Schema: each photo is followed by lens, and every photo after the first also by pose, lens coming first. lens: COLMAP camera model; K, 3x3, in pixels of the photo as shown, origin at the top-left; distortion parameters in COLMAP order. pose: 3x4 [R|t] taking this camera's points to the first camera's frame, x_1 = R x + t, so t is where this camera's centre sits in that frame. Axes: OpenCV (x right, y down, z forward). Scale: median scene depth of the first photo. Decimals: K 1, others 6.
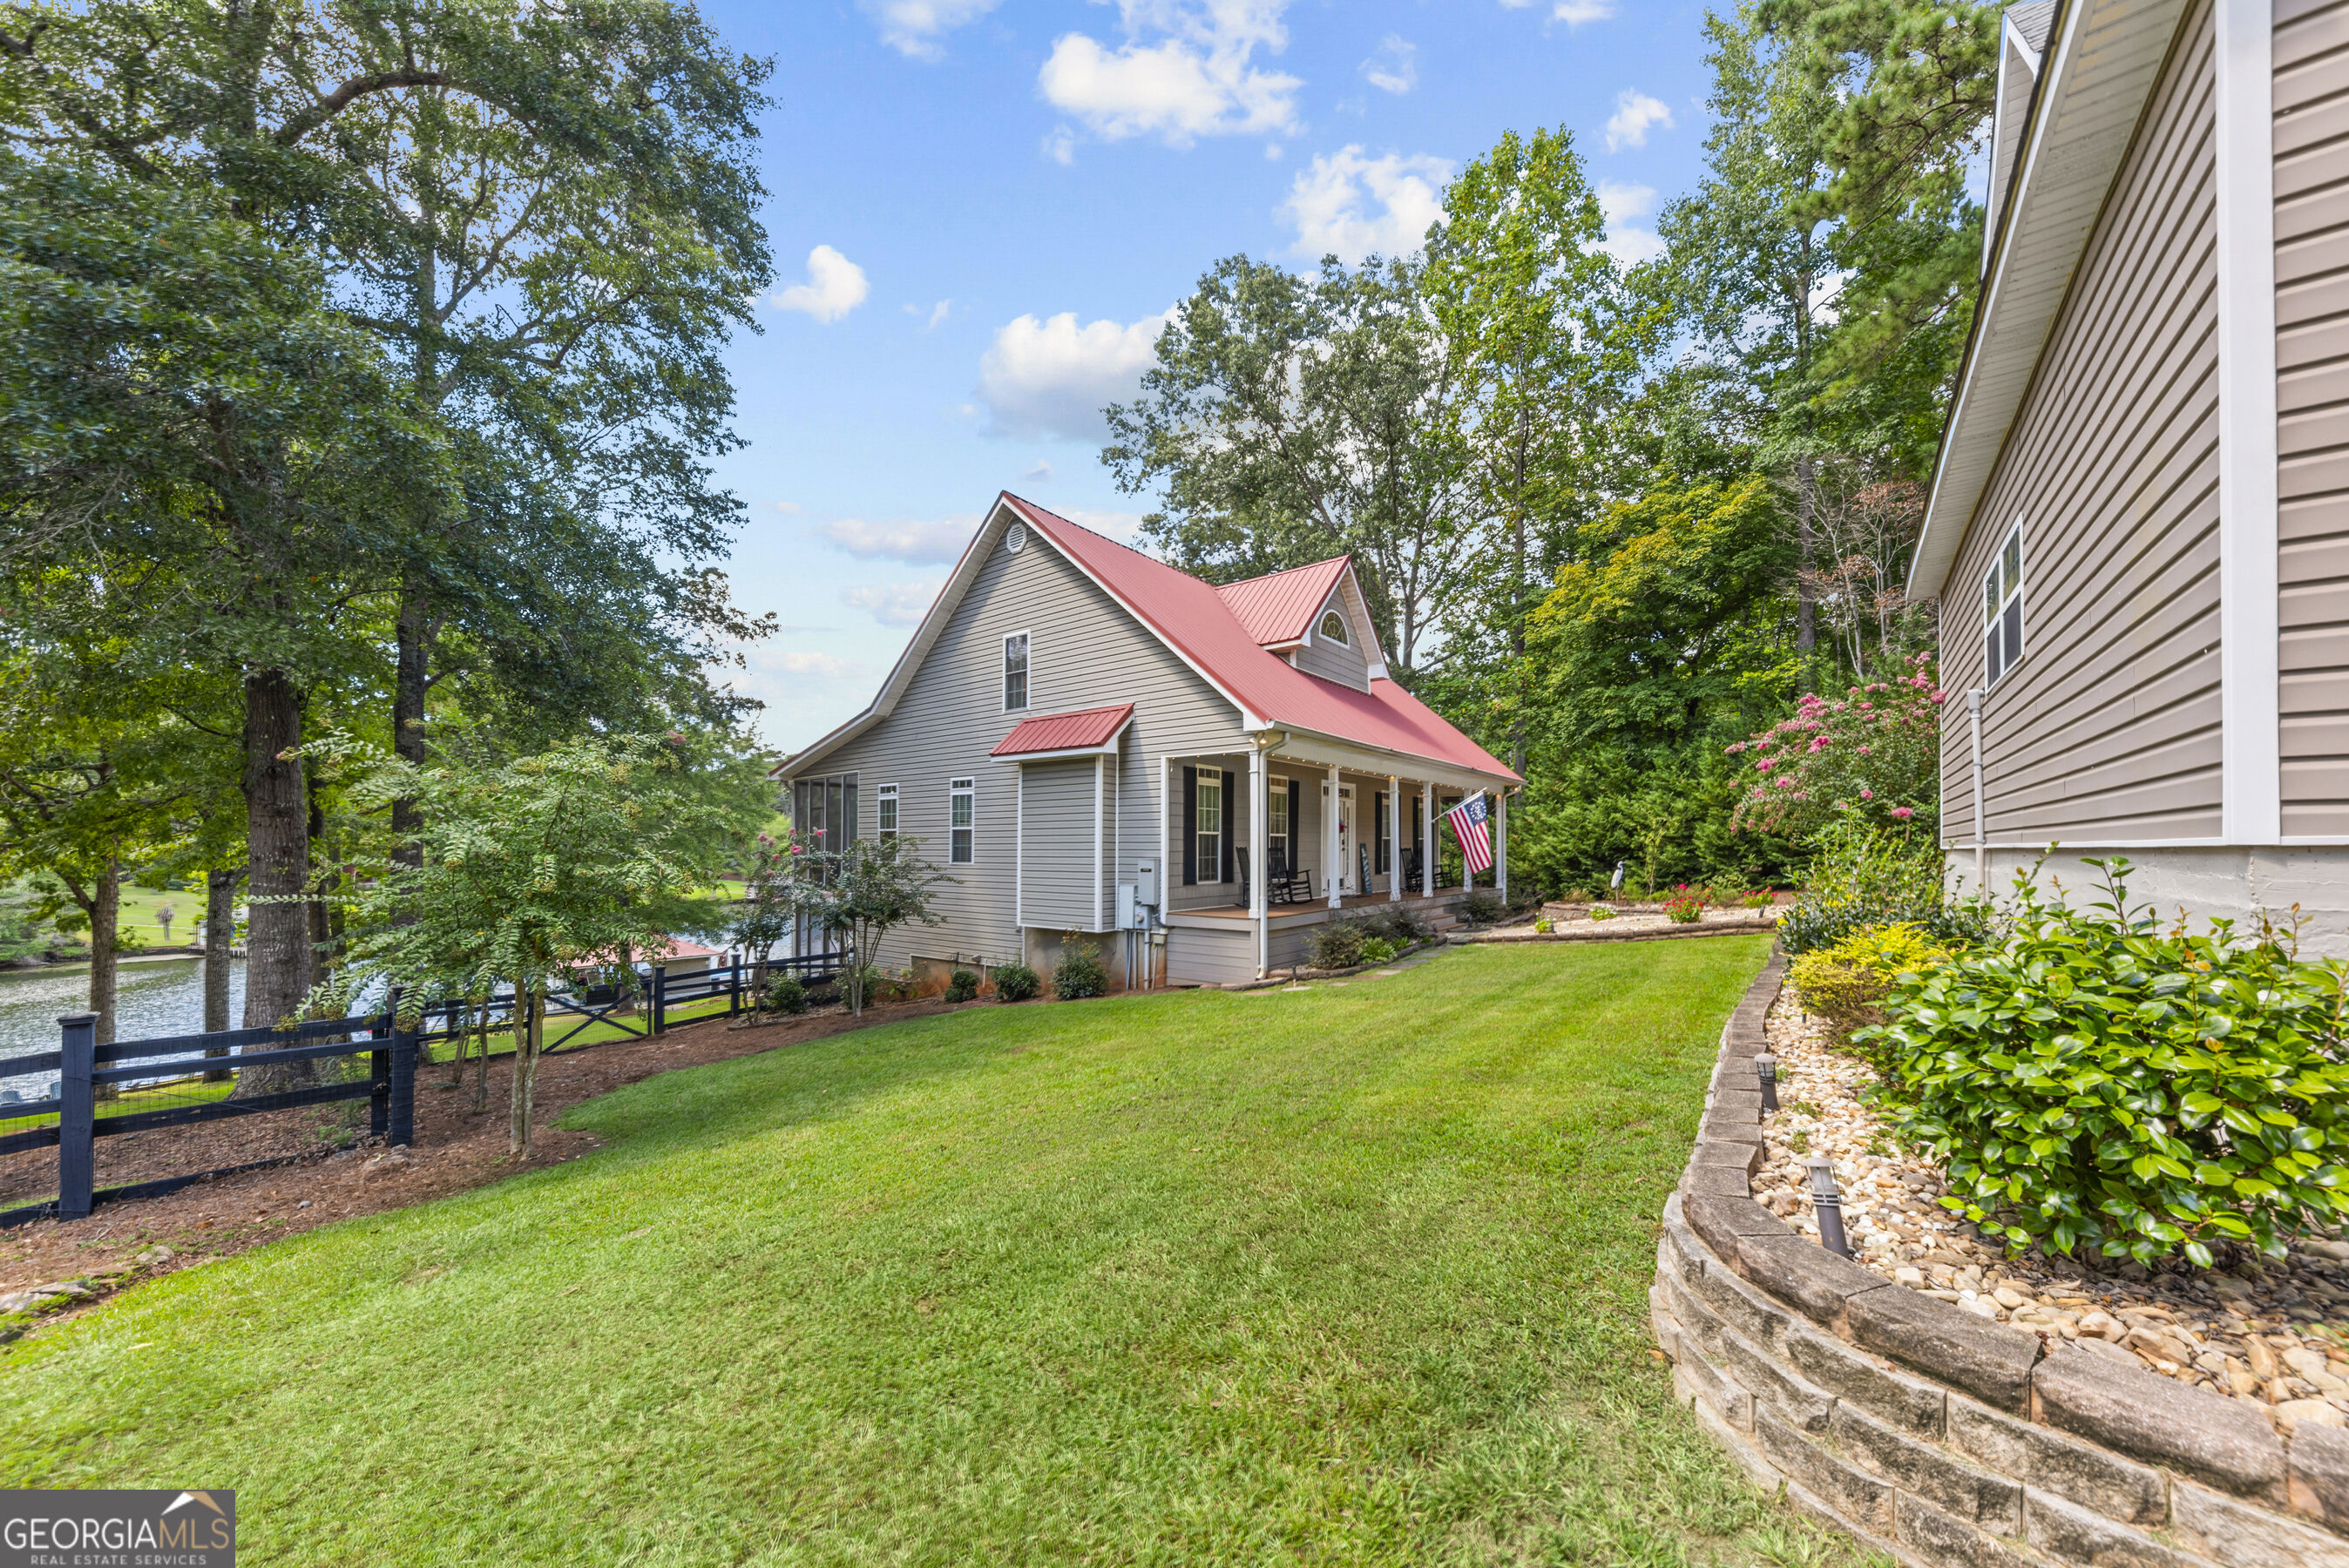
lens RADIAL K [[818.0, 0, 1174.1], [0, 818.0, 841.7], [0, 0, 1]] dist [0.000017, 0.000009]
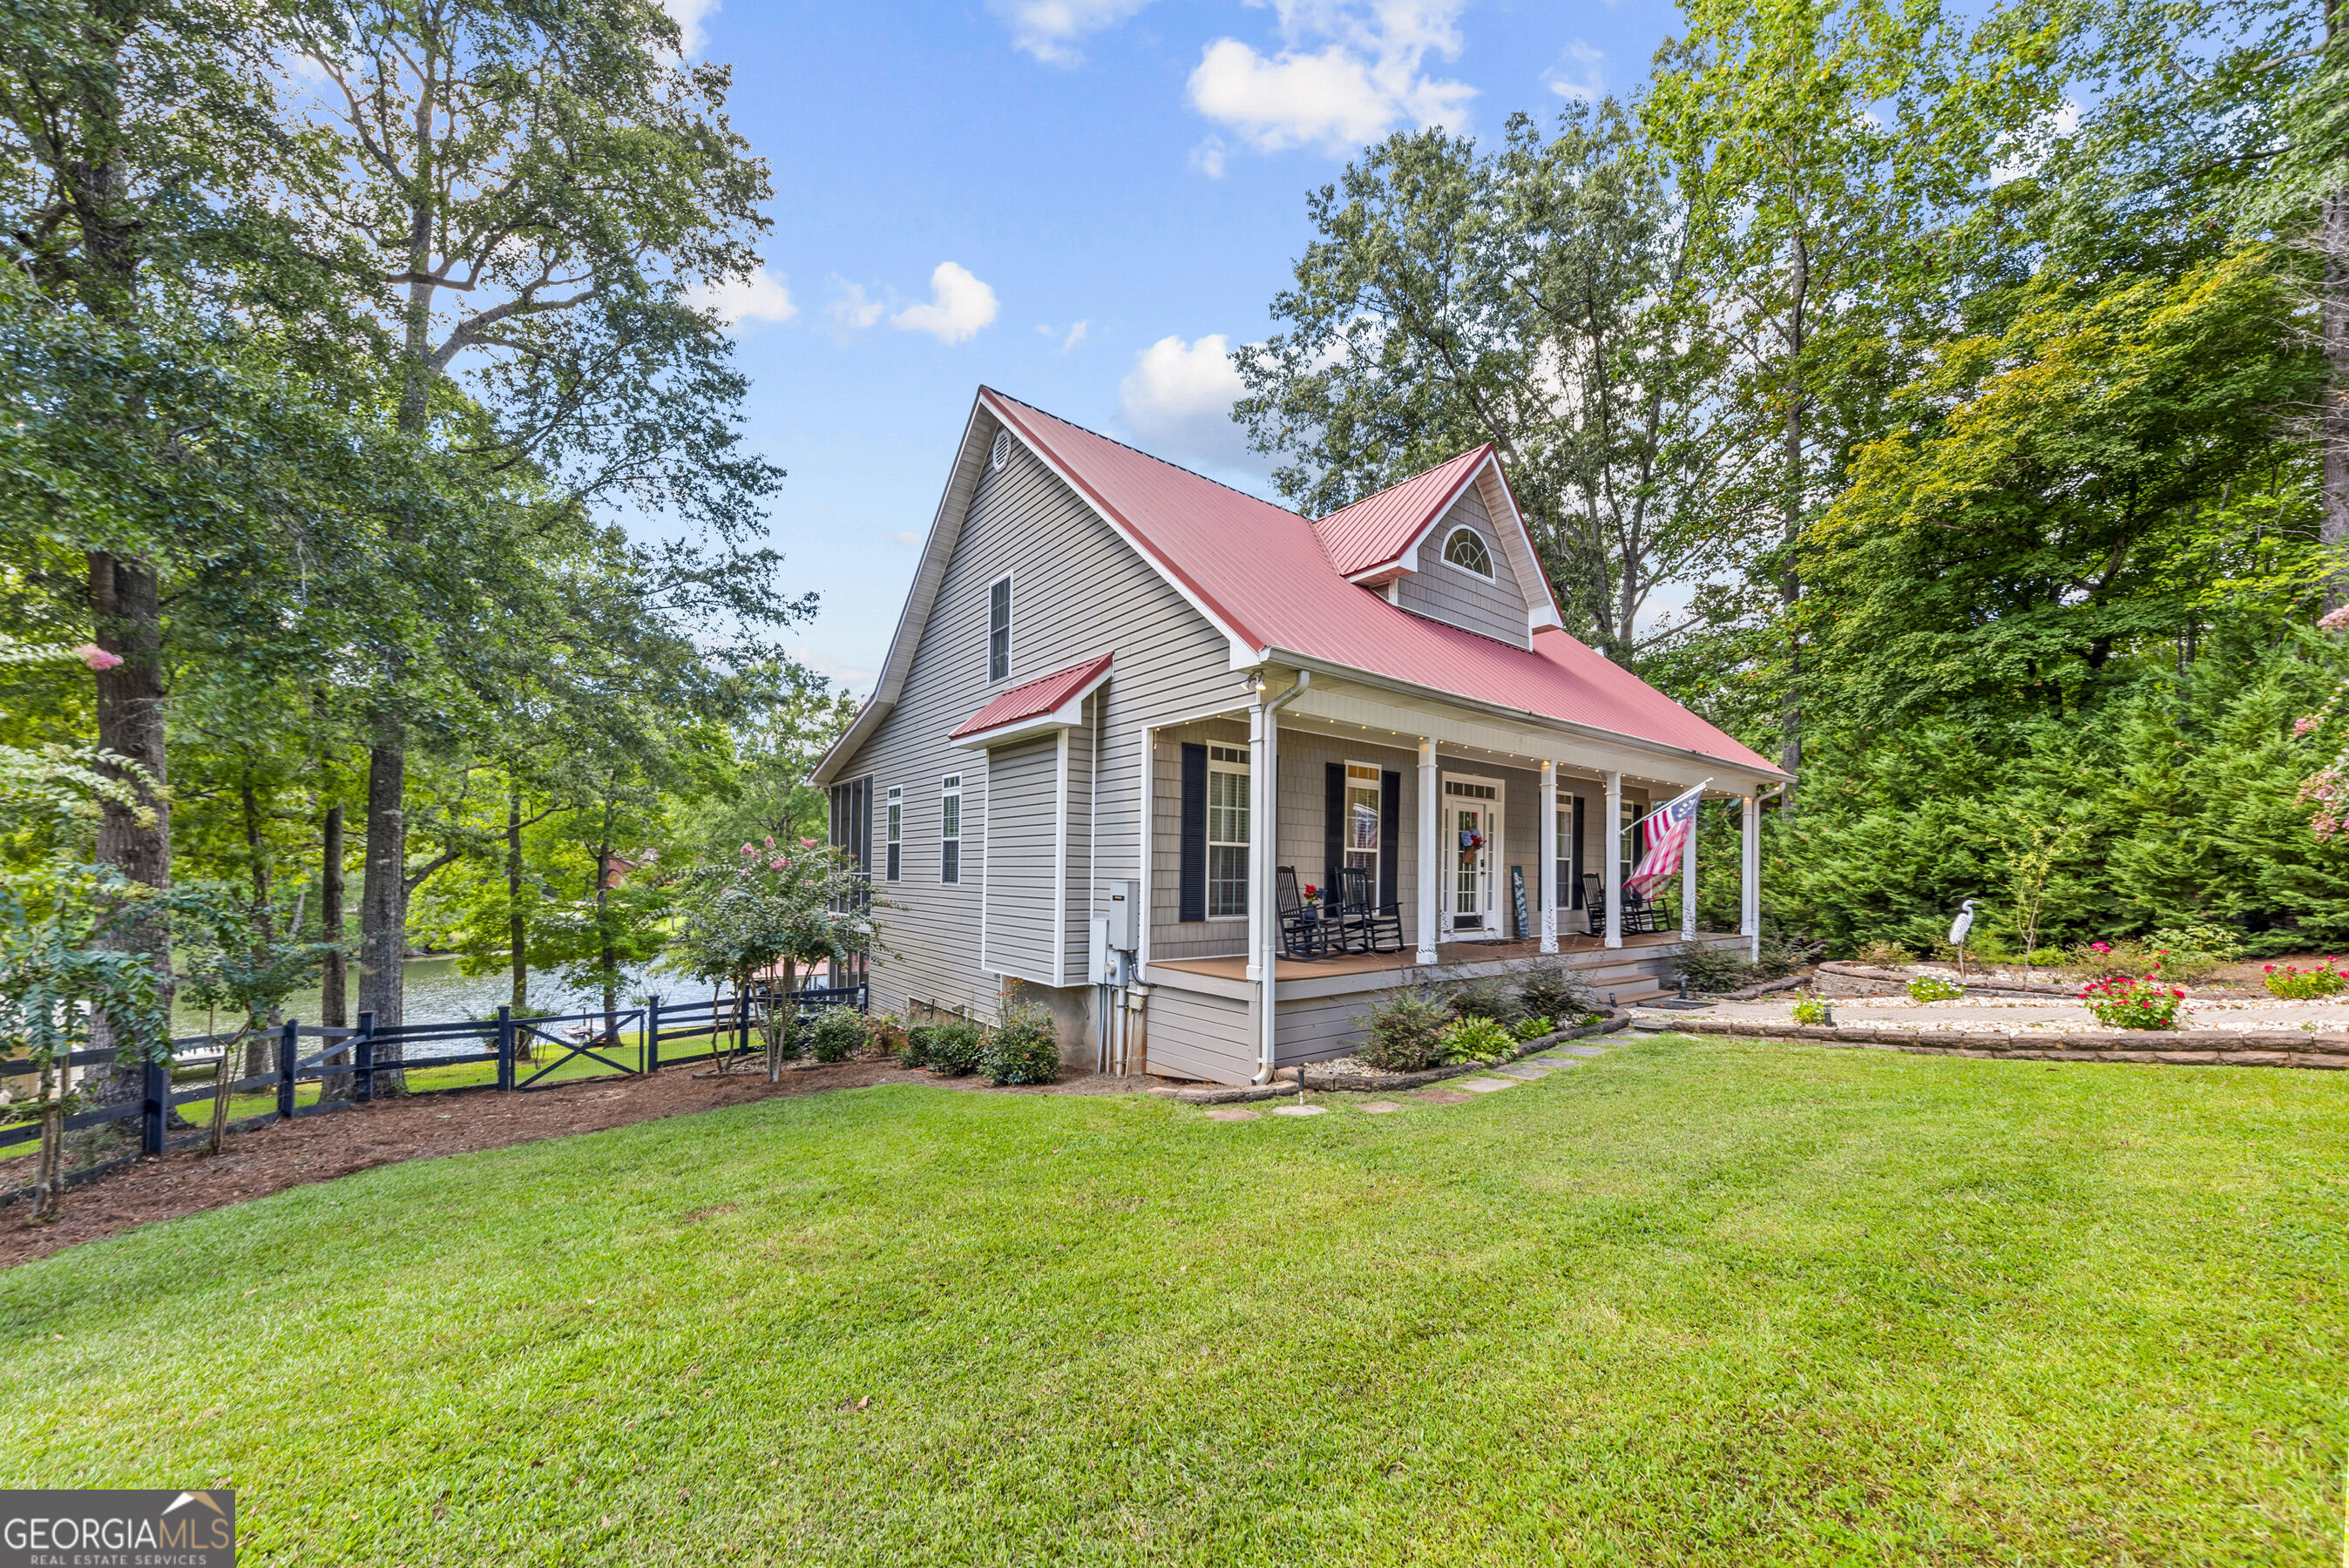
lens RADIAL K [[829.0, 0, 1180.7], [0, 829.0, 858.7], [0, 0, 1]] dist [0.012429, -0.006068]
pose [[0.969959, 0.009809, -0.243072, 0.134212], [-0.012053, 0.999897, -0.007745, 0.005658], [0.242971, 0.010442, 0.969977, 0.265759]]
